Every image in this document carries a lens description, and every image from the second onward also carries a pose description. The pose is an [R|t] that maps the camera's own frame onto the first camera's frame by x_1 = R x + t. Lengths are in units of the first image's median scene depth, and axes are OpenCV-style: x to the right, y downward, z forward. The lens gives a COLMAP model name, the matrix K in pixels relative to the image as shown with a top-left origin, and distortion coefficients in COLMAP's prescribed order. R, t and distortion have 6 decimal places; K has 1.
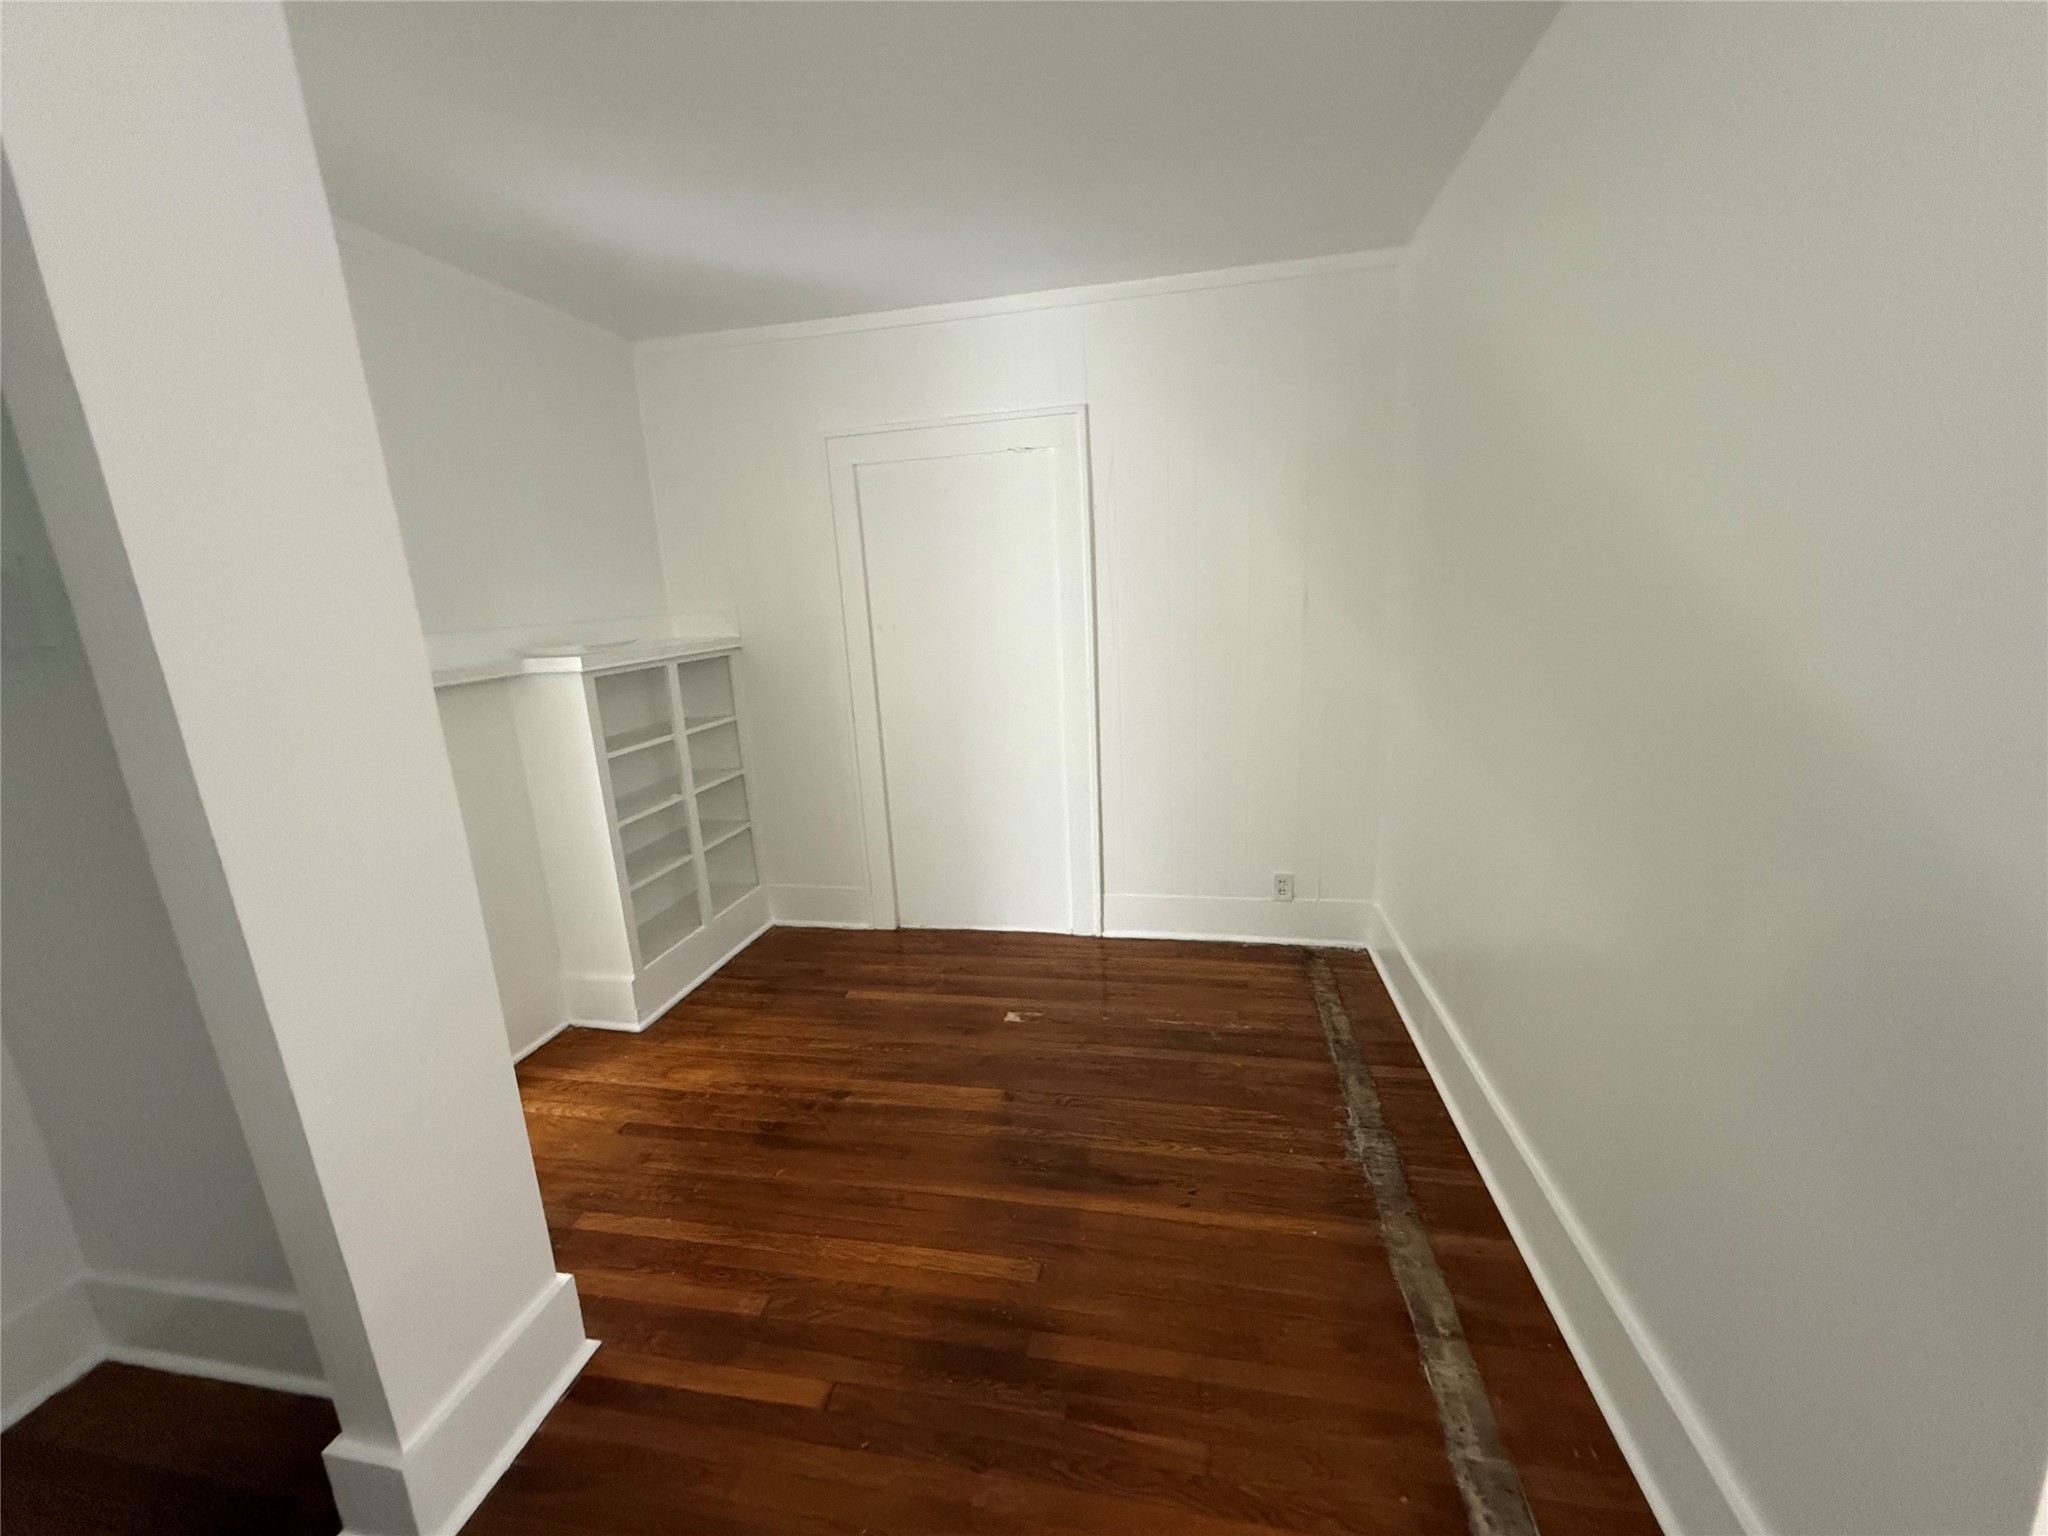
lens RADIAL K [[813.3, 0, 1022.7], [0, 813.3, 772.6], [0, 0, 1]] dist [-0.001795, 0.000262]
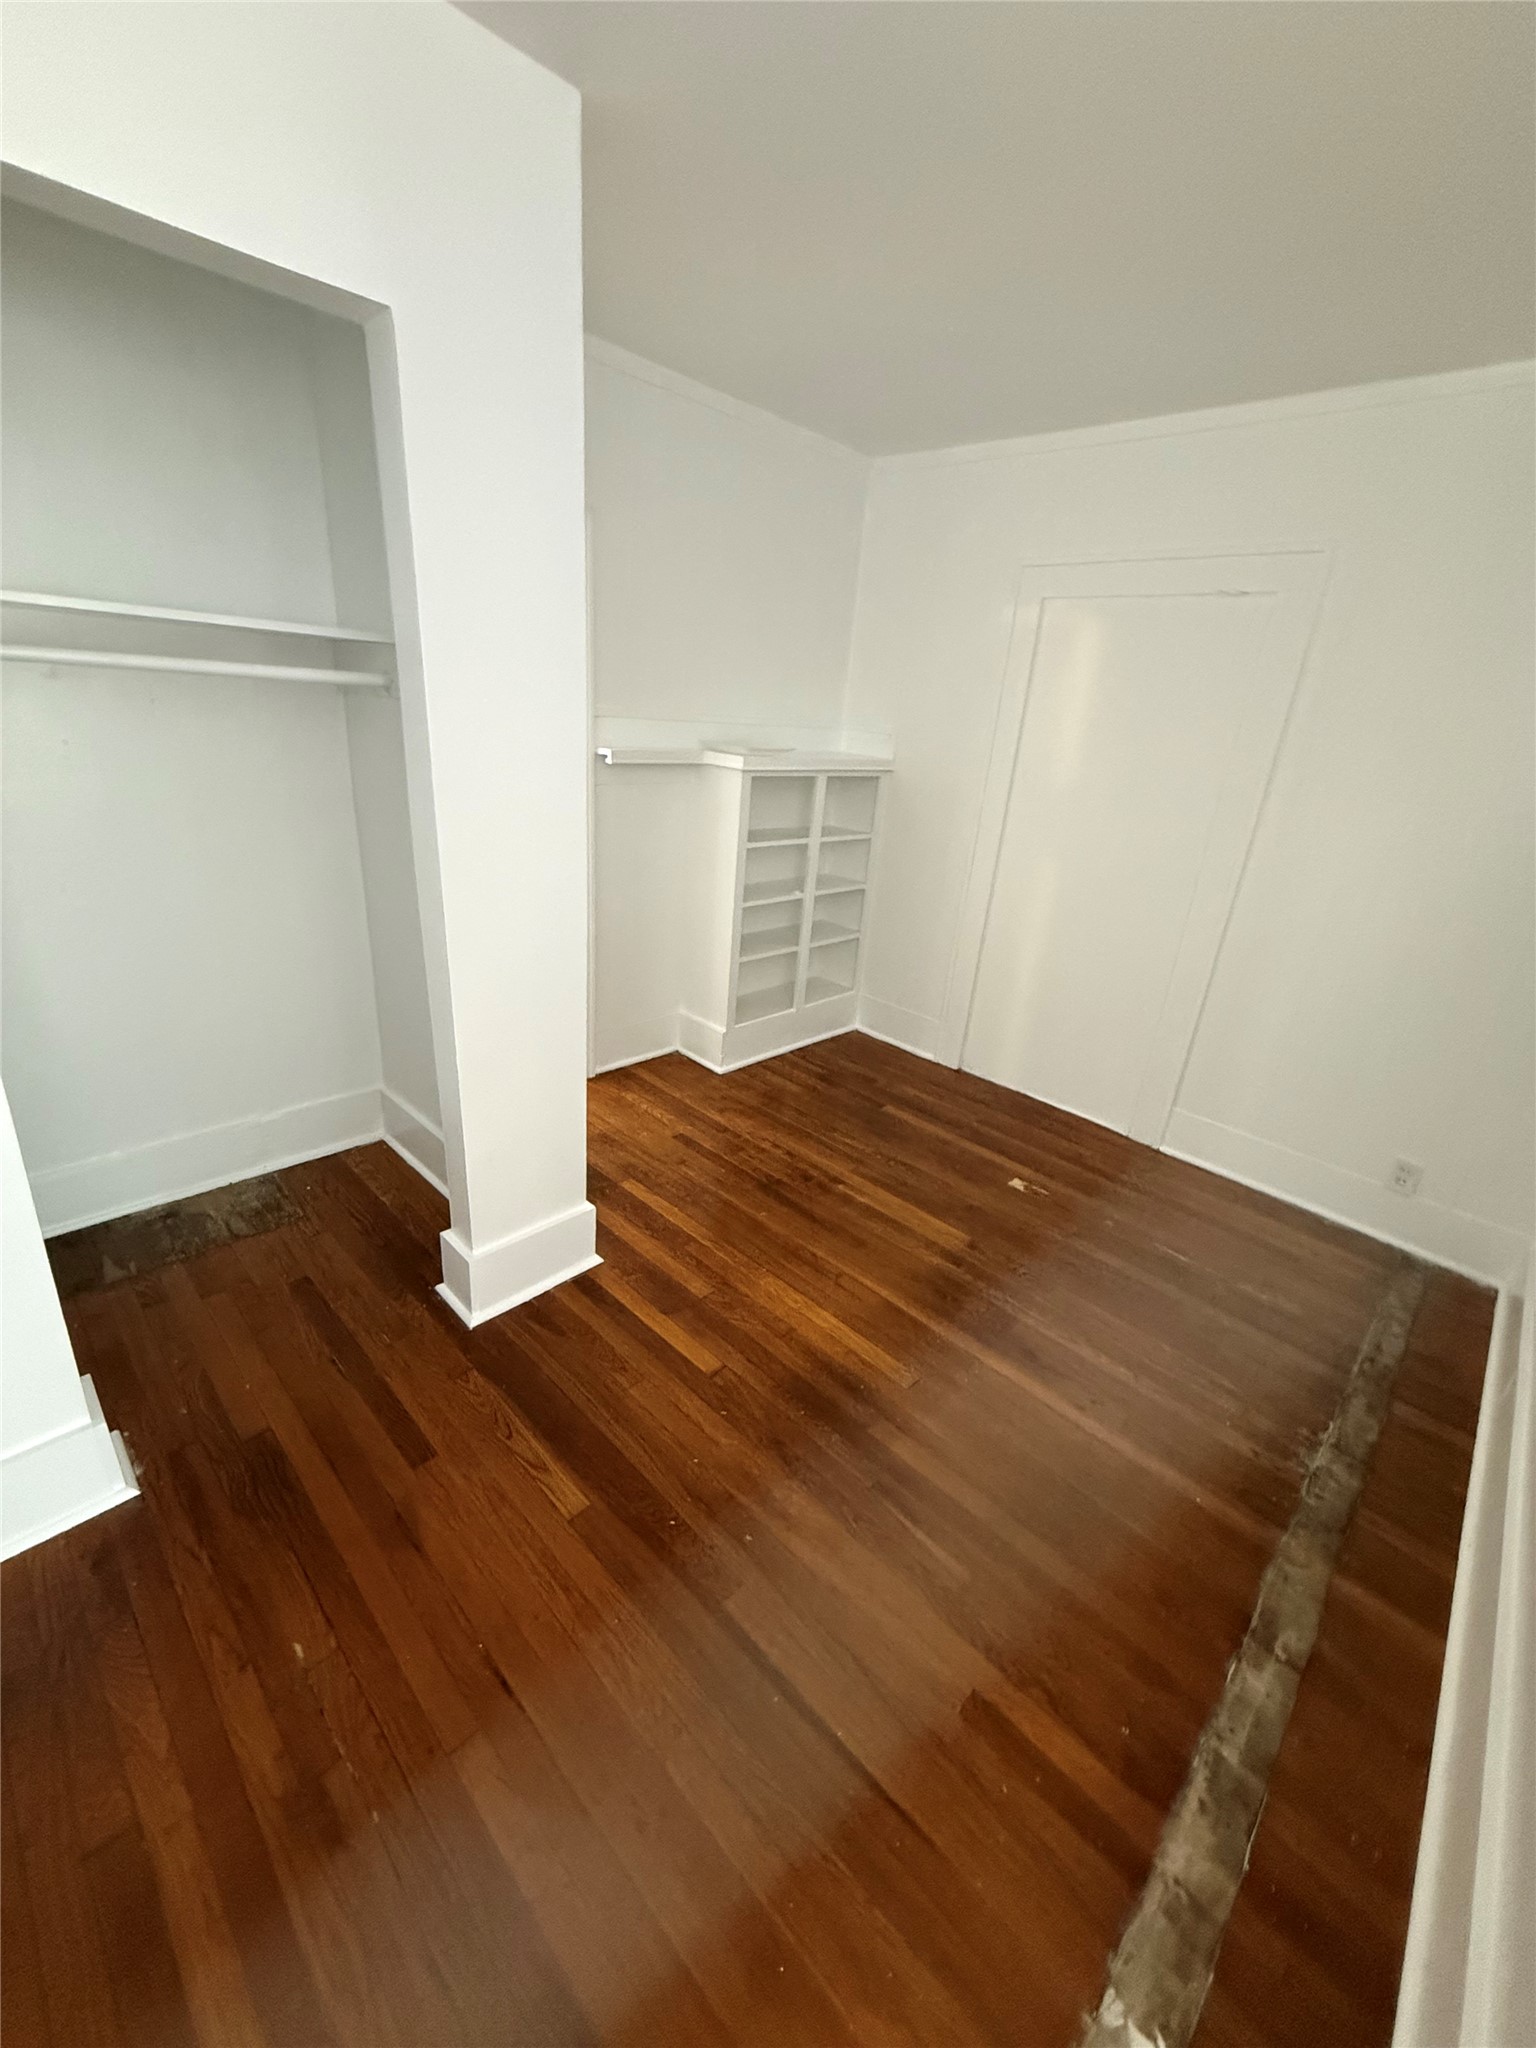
lens RADIAL K [[813.3, 0, 768.0], [0, 813.3, 1024.0], [0, 0, 1]] dist [-0.001795, 0.000262]
pose [[0.832741, 0.309096, -0.459349, 0.151163], [-0.241013, 0.949298, 0.201857, -0.021359], [0.498453, -0.057385, 0.865016, -0.026440]]
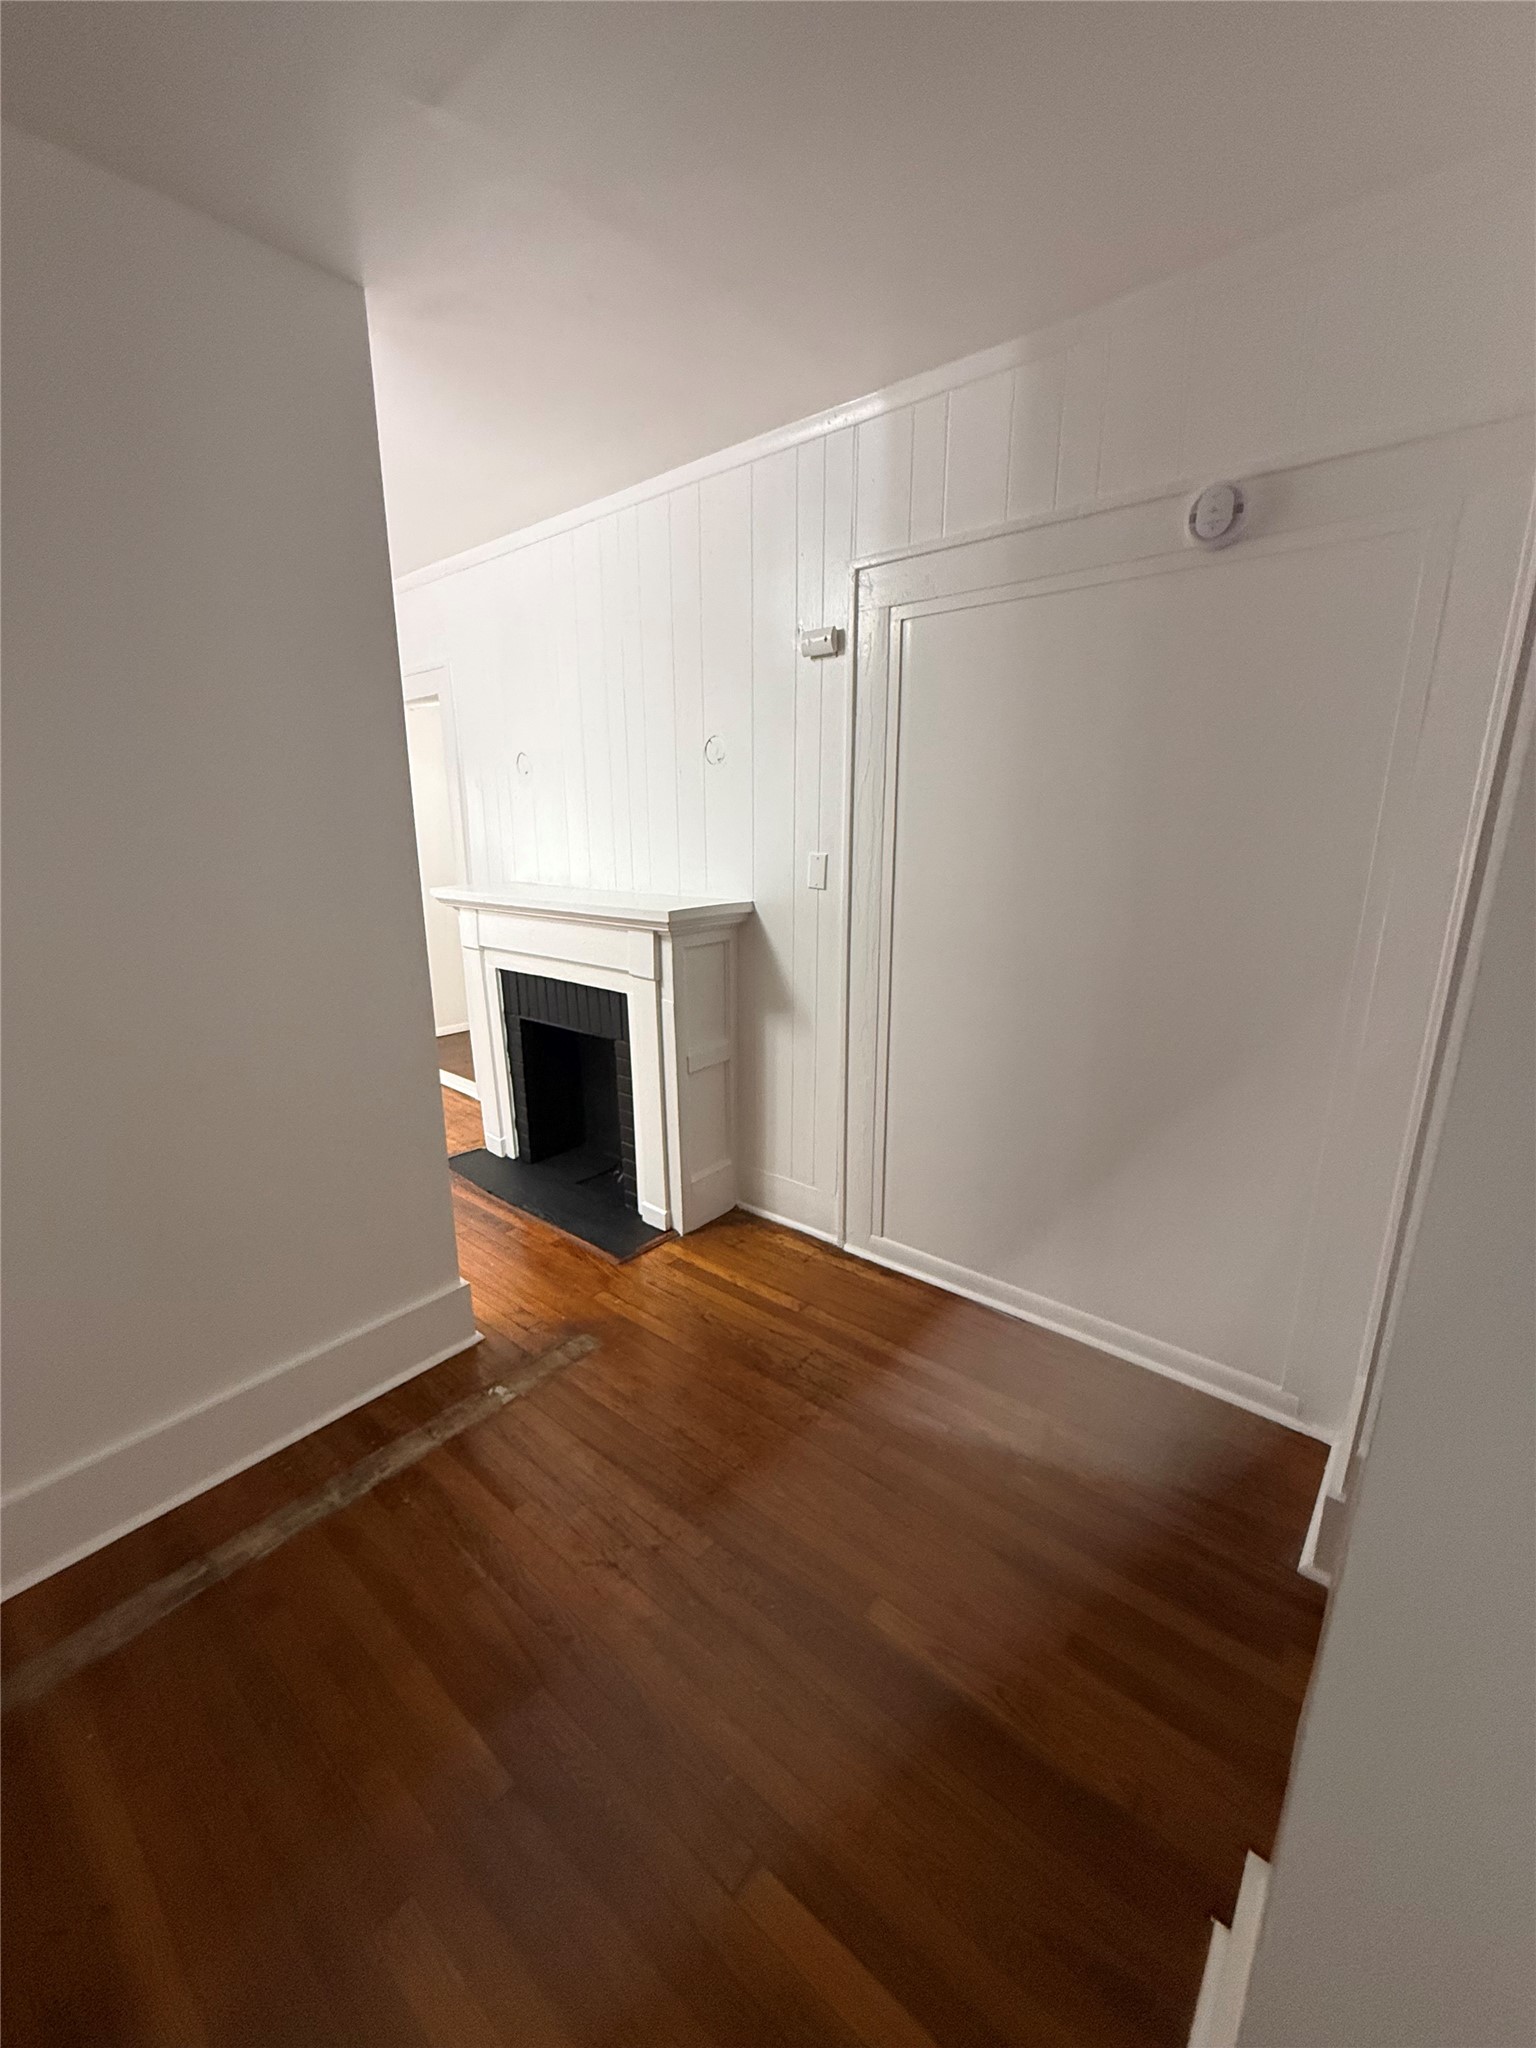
lens RADIAL K [[813.3, 0, 768.0], [0, 813.3, 1024.0], [0, 0, 1]] dist [-0.001795, 0.000262]
pose [[-0.870554, -0.064682, 0.487803, -0.340715], [0.164247, 0.896274, 0.411966, -0.137584], [-0.463852, 0.438759, -0.769631, 0.731327]]
